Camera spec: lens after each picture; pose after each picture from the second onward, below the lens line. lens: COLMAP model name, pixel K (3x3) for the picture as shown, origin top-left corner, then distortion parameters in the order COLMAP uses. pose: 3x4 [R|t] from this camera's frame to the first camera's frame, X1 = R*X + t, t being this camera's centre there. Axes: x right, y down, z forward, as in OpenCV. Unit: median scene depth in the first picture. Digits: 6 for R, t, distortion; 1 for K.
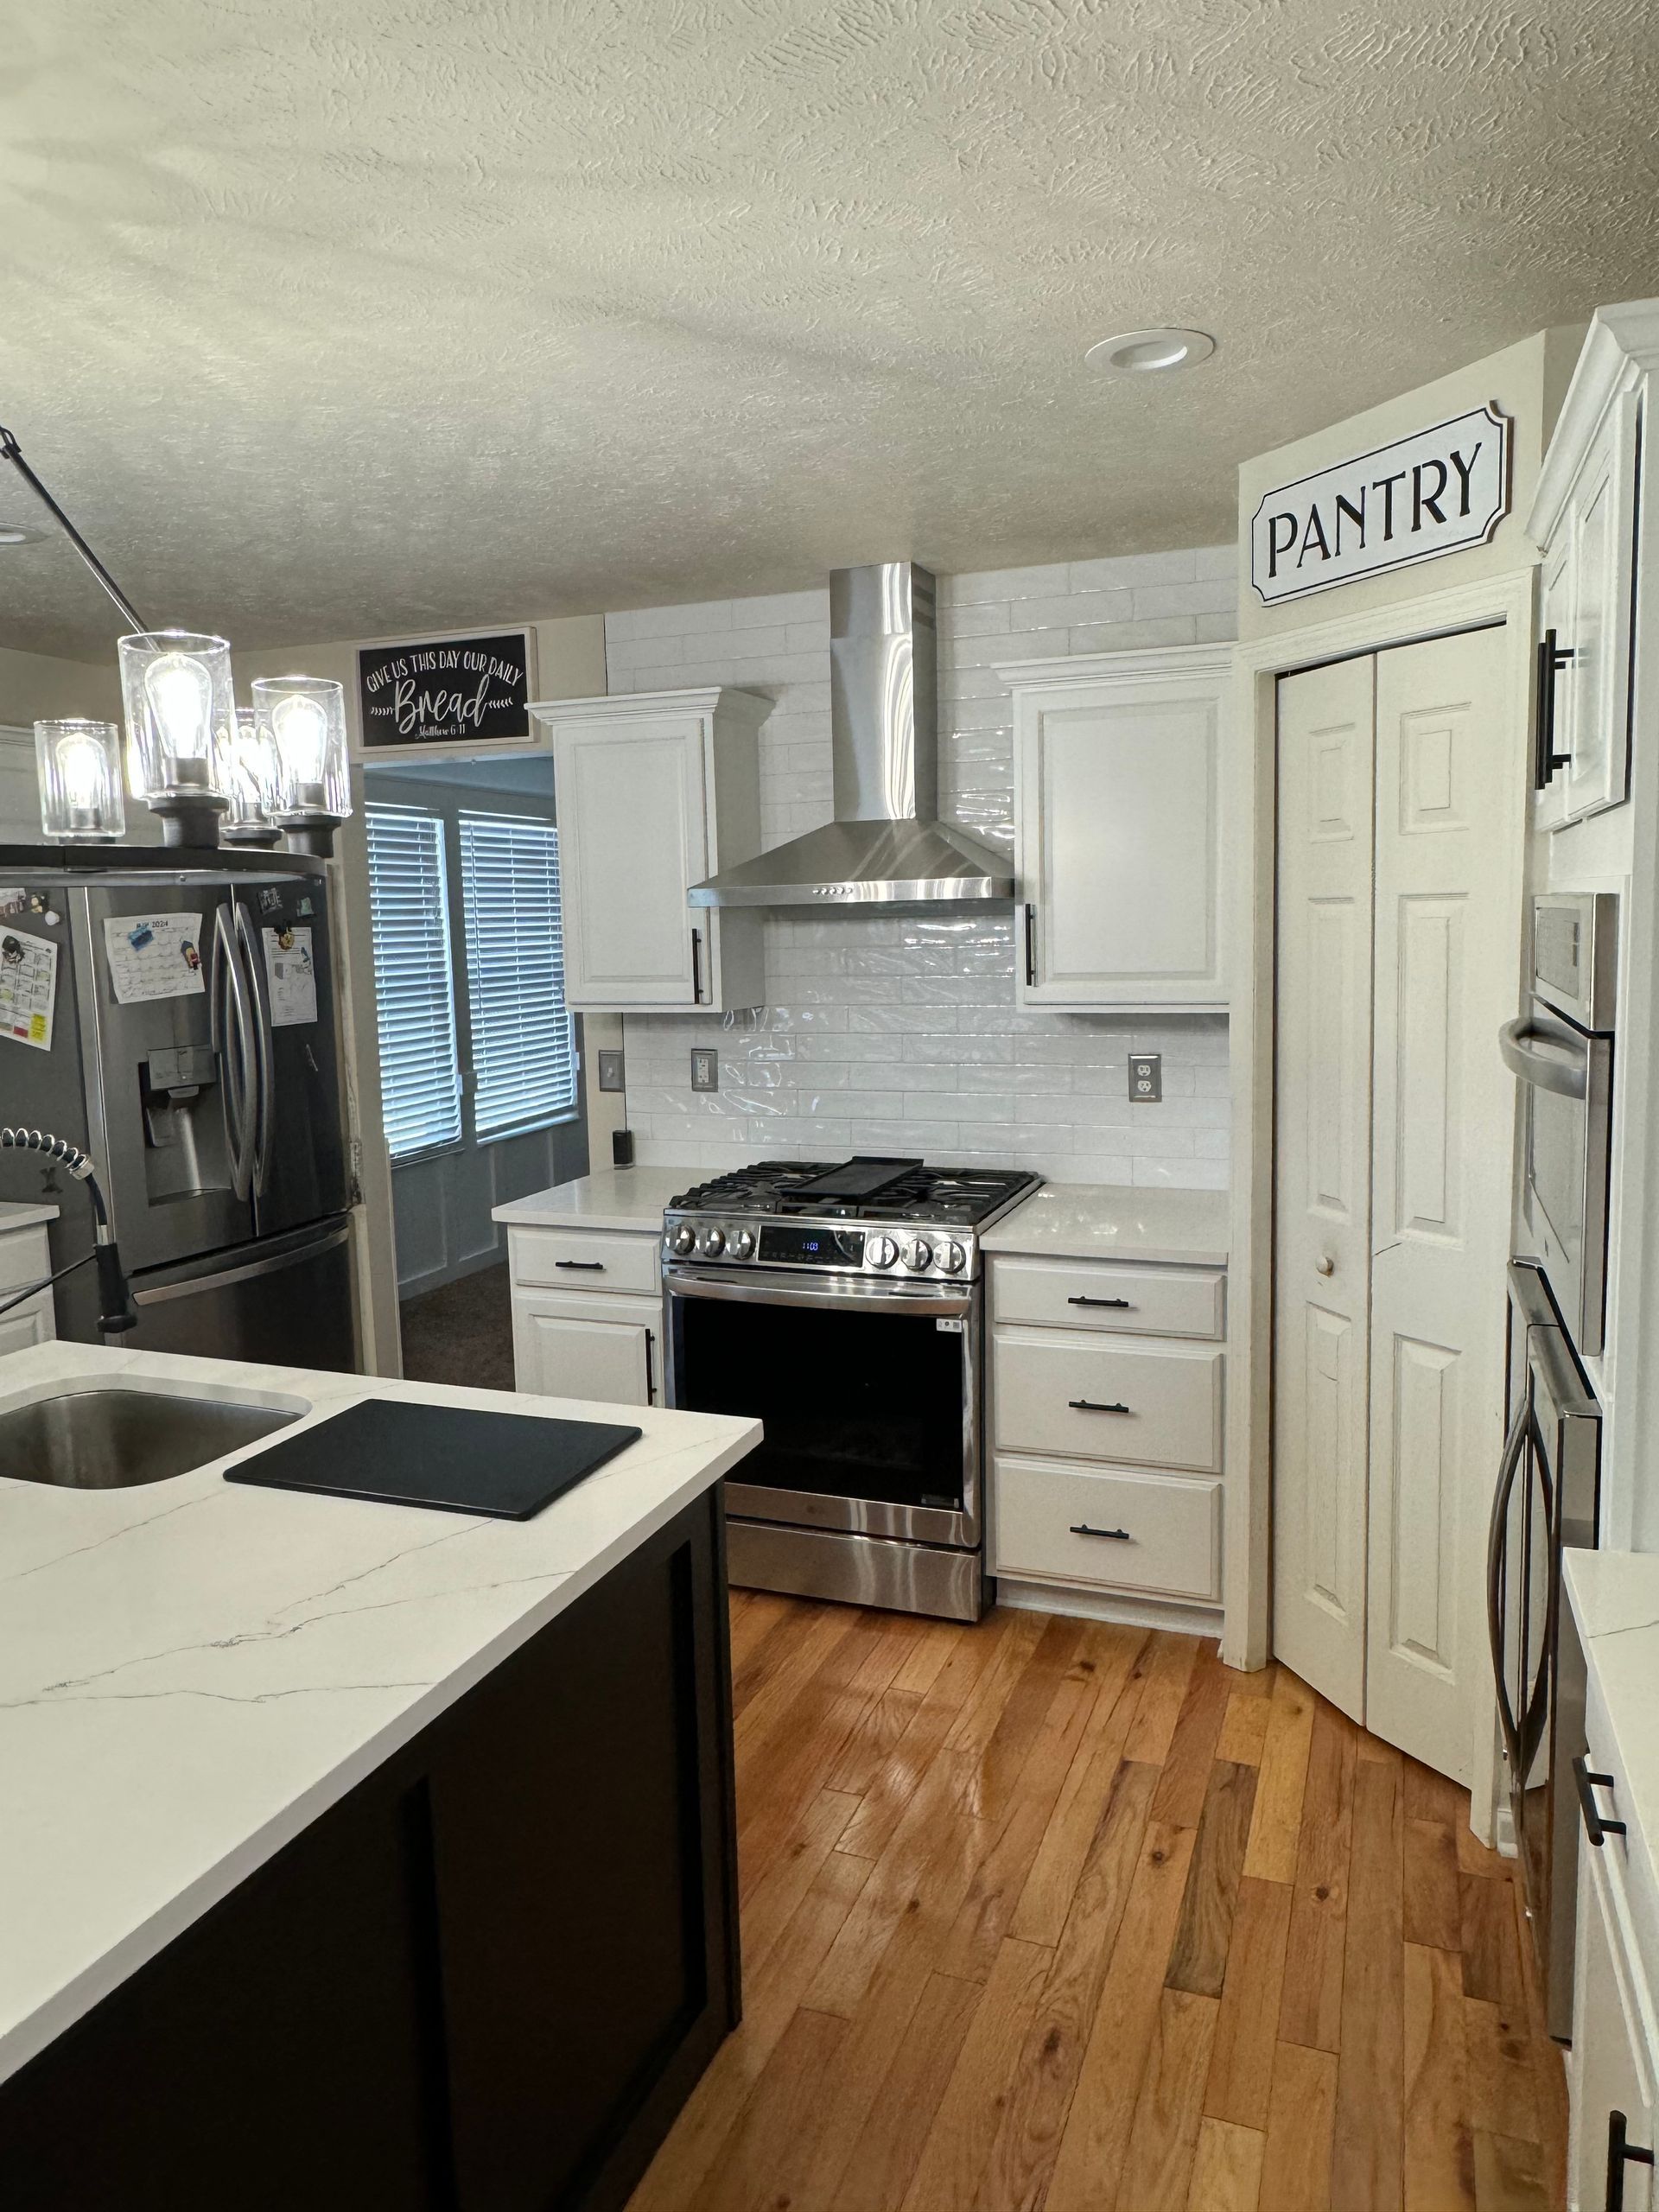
lens RADIAL K [[1474.4, 0, 821.5], [0, 1474.4, 1081.8], [0, 0, 1]] dist [-0.004446, -0.001929]
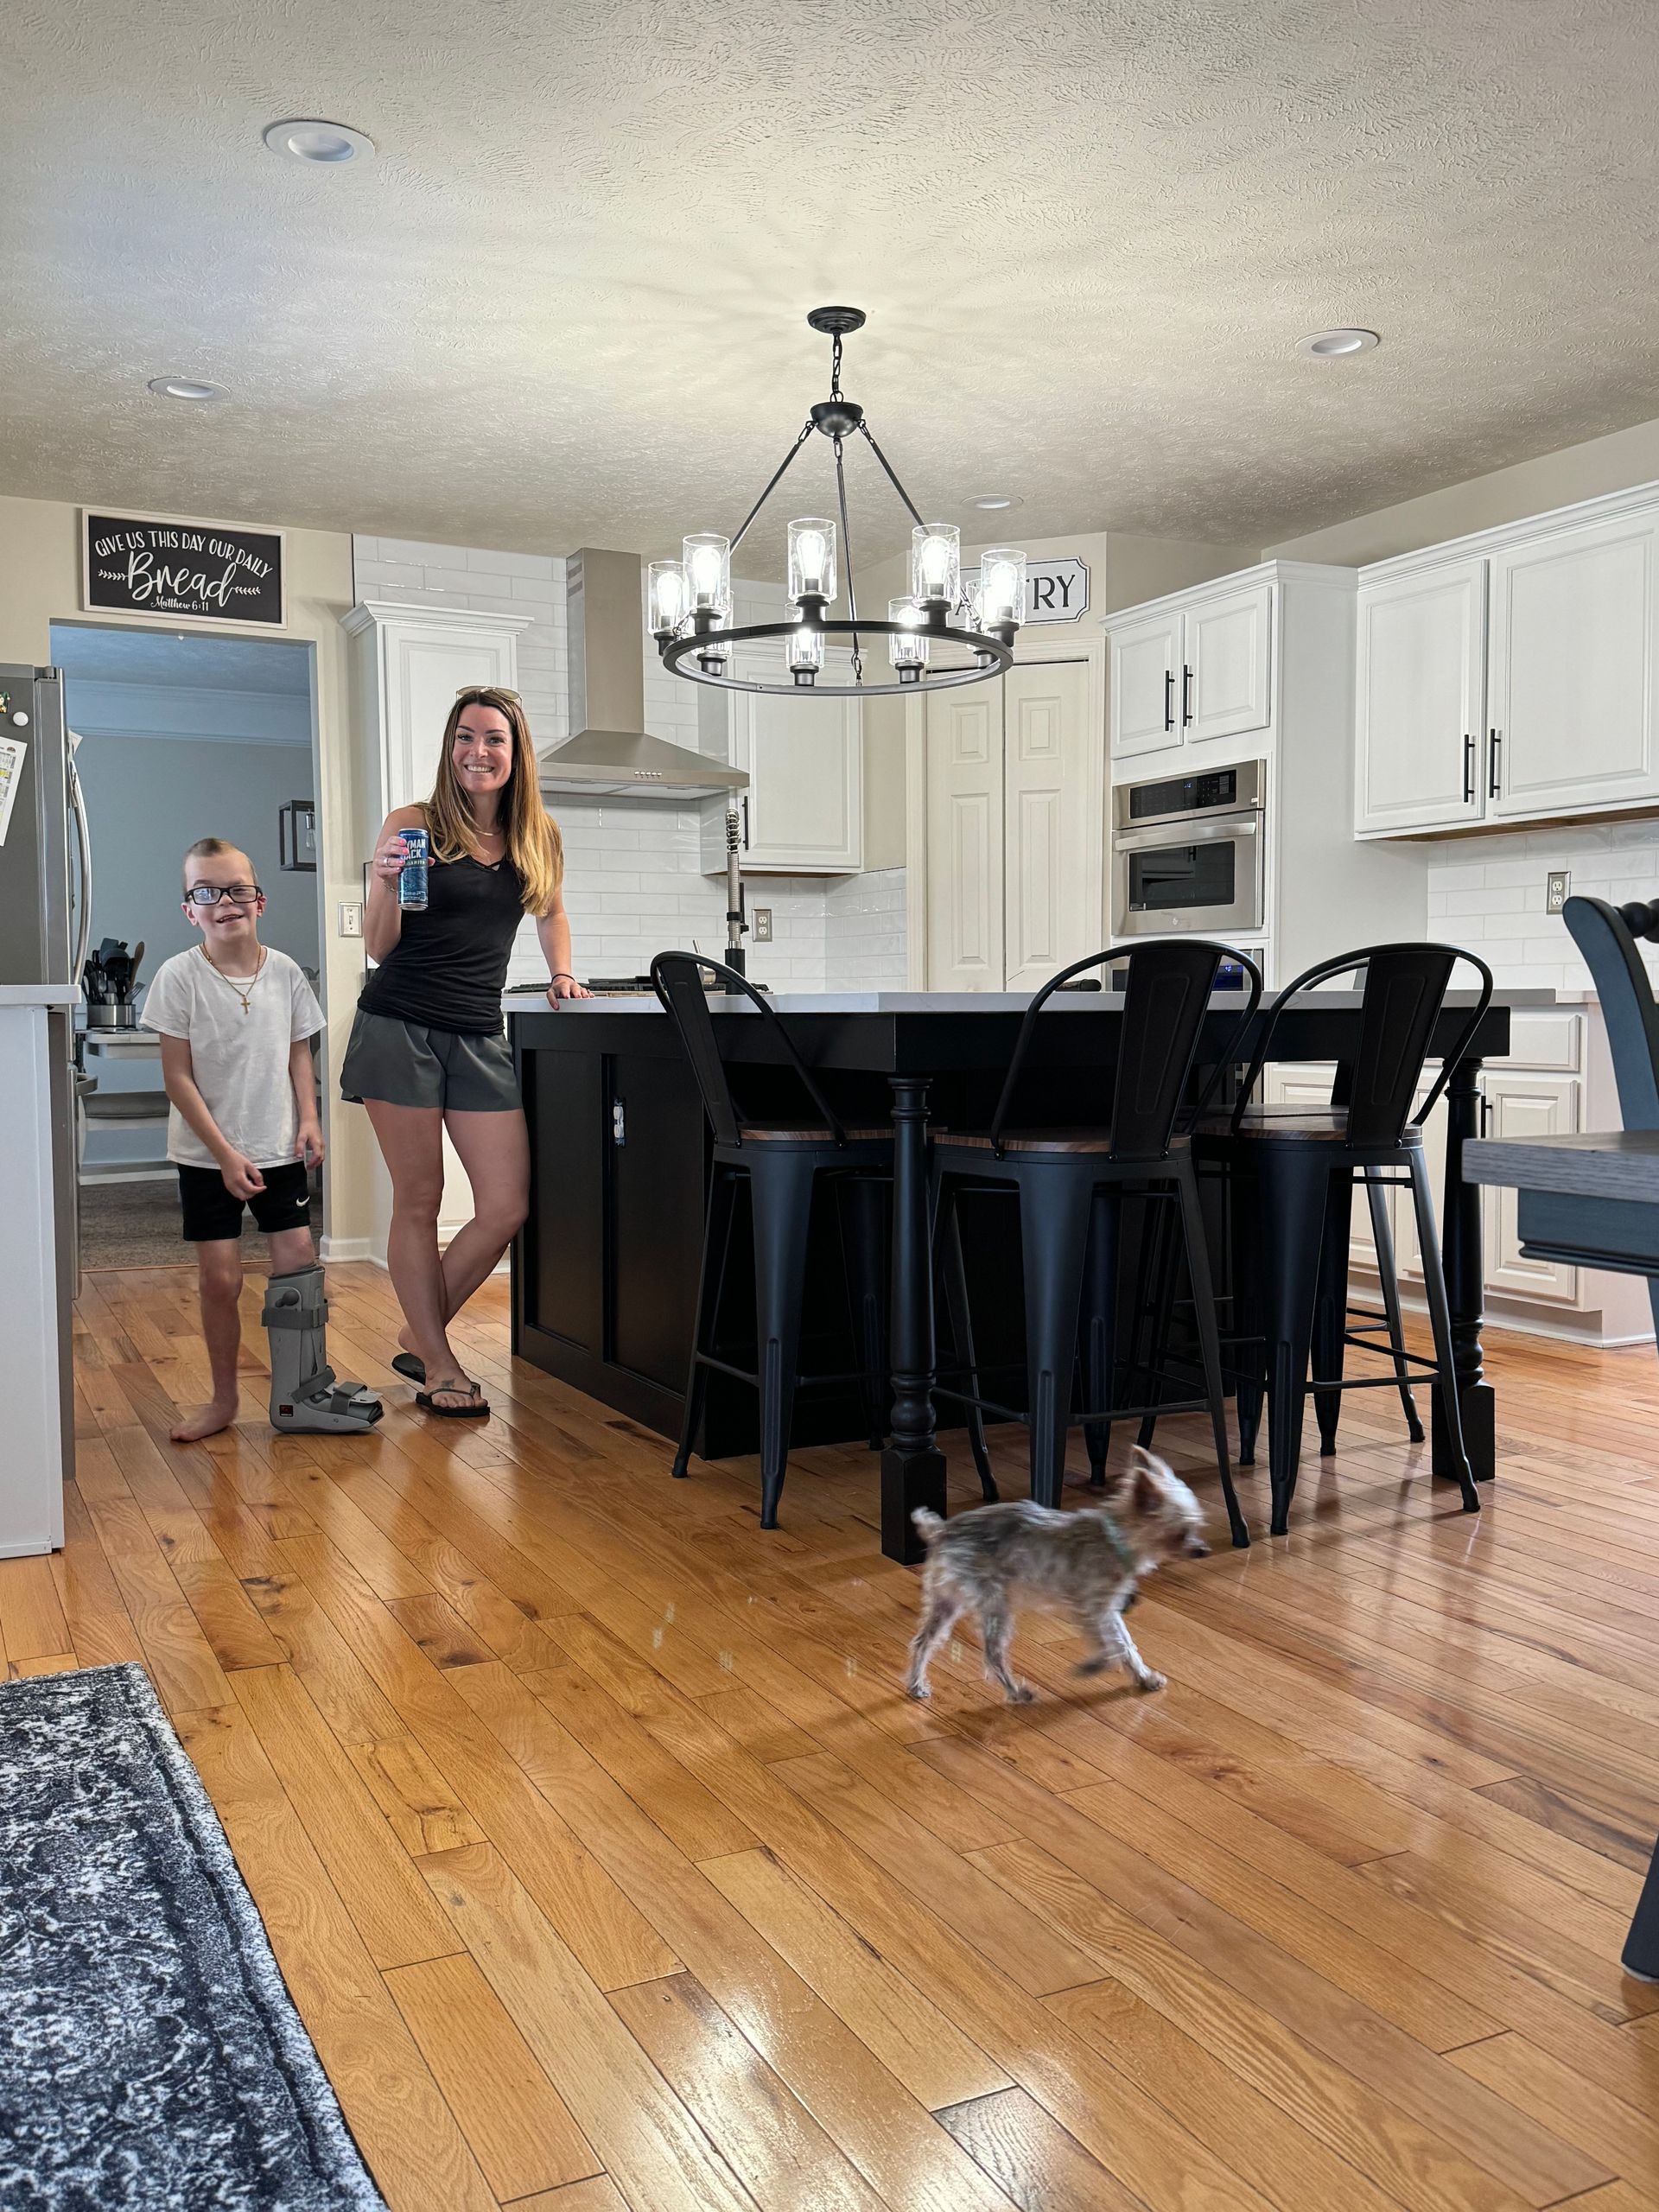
lens RADIAL K [[1920.4, 0, 829.5], [0, 1920.4, 1106.0], [0, 0, 1]] dist [0.136449, -0.235268]
pose [[0.669007, -0.016054, 0.743083, -1.379876], [0.071663, 0.996502, -0.042989, 0.313574], [-0.739794, 0.082012, 0.667817, -0.406166]]
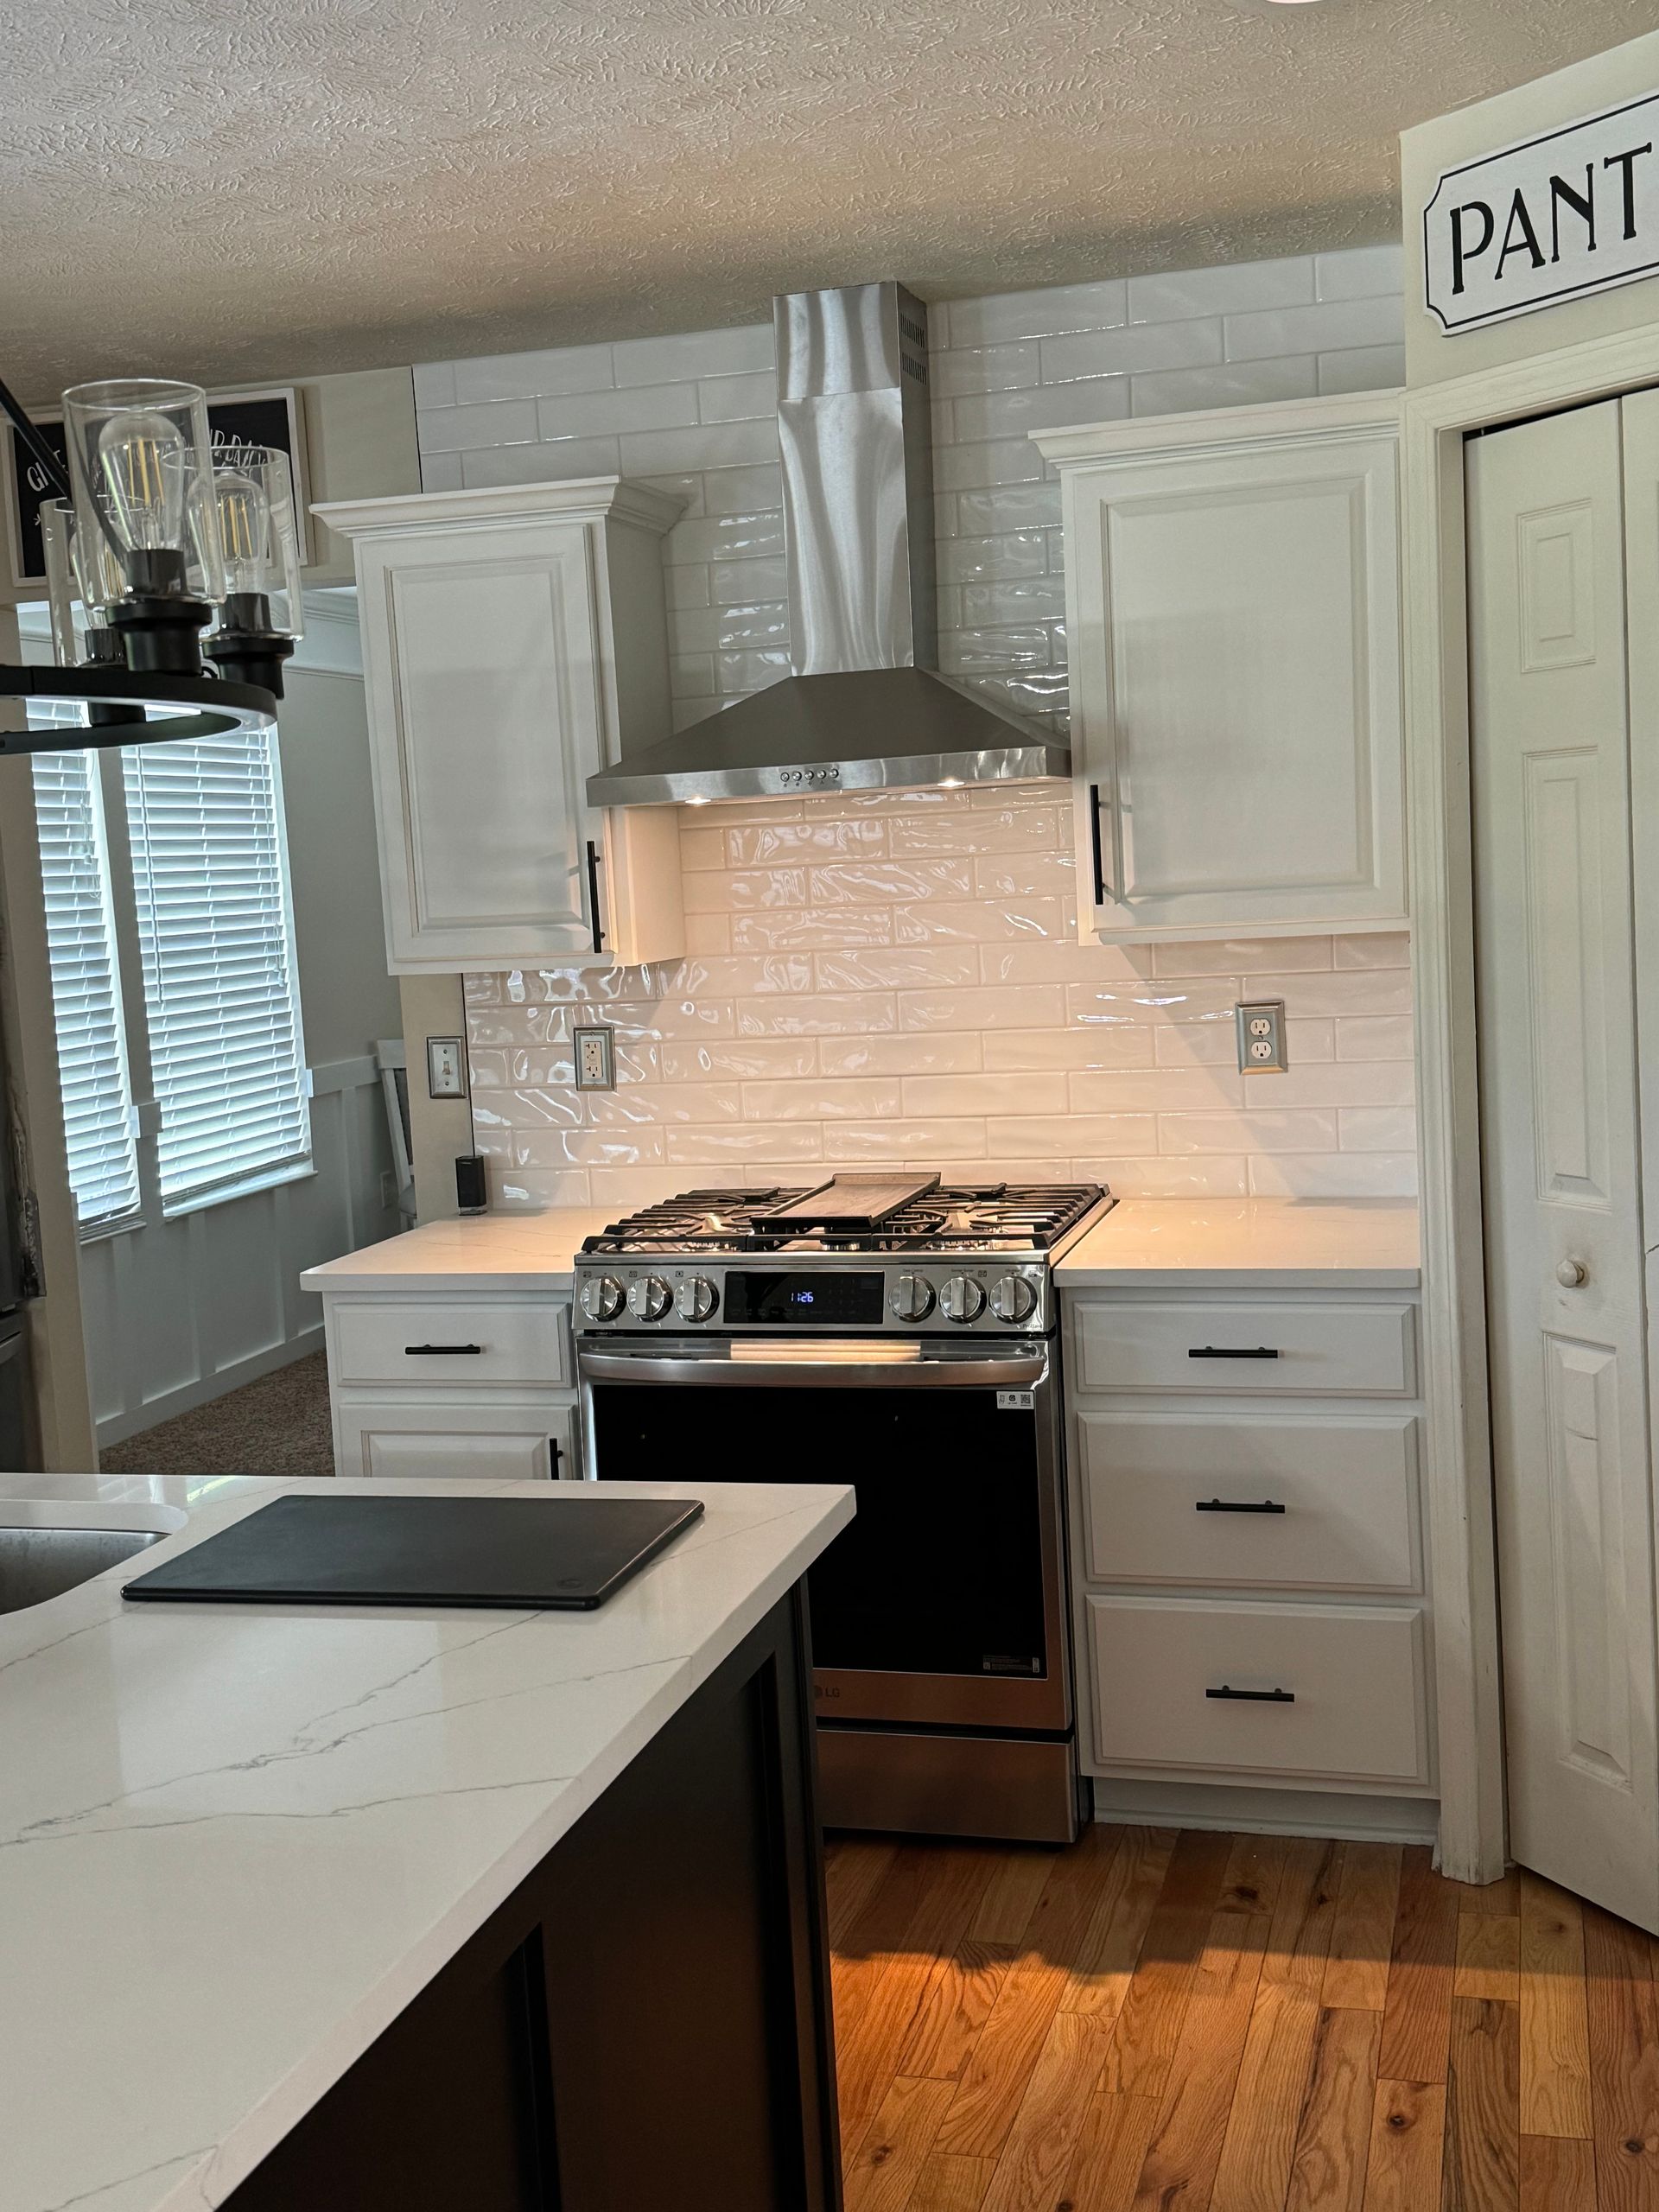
lens RADIAL K [[2394.4, 0, 800.9], [0, 2394.4, 1097.6], [0, 0, 1]] dist [0.170980, -0.375752]
pose [[0.995532, -0.039607, 0.085720, -0.103151], [0.041008, 0.999052, -0.014642, 0.037460], [-0.085059, 0.018092, 0.996212, -0.105018]]
